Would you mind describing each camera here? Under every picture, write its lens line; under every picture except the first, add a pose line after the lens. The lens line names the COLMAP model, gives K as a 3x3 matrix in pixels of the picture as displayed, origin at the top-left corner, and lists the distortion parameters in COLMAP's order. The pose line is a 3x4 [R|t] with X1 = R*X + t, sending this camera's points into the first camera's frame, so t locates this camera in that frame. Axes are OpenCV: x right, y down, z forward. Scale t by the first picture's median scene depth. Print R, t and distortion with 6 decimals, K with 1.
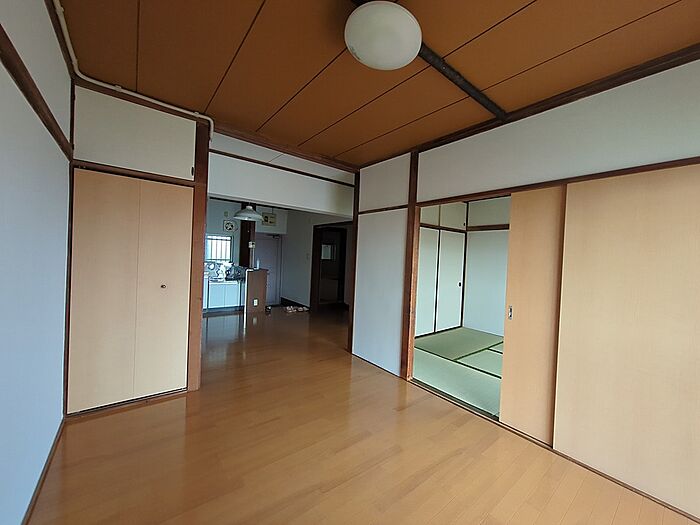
lens RADIAL K [[275.7, 0, 353.6], [0, 275.7, 261.7], [0, 0, 1]] dist [-0.003420, 0.001347]
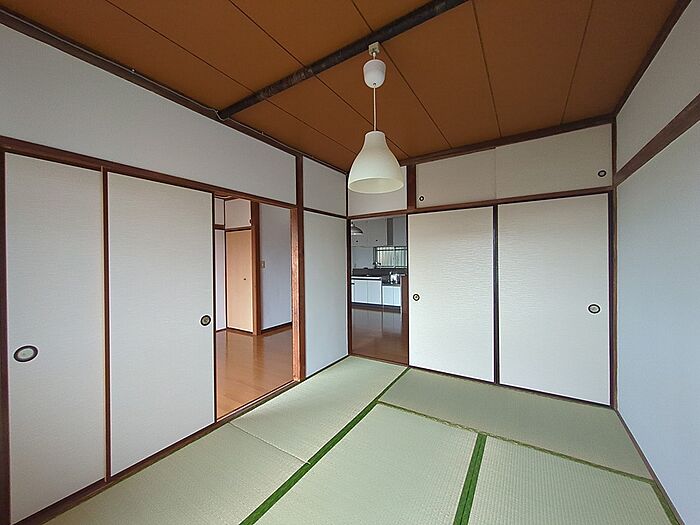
lens RADIAL K [[275.7, 0, 352.6], [0, 275.7, 260.4], [0, 0, 1]] dist [-0.003420, 0.001347]
pose [[0.324637, -0.042776, -0.944871, 1.831055], [0.005653, 0.999047, -0.043286, 0.049629], [0.945822, 0.008711, 0.324570, 1.271527]]
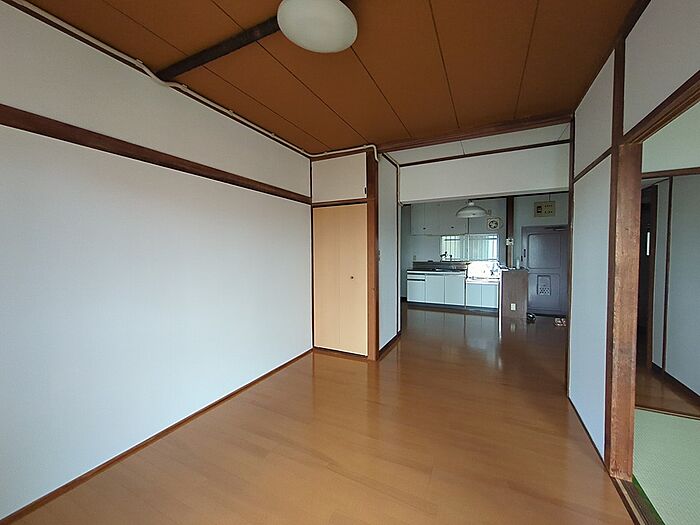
lens RADIAL K [[275.7, 0, 349.4], [0, 275.7, 260.9], [0, 0, 1]] dist [-0.003420, 0.001347]
pose [[0.414771, -0.015922, -0.909787, 0.690457], [0.006871, 0.999873, -0.014366, 0.028869], [0.909900, -0.000292, 0.414828, 0.463737]]
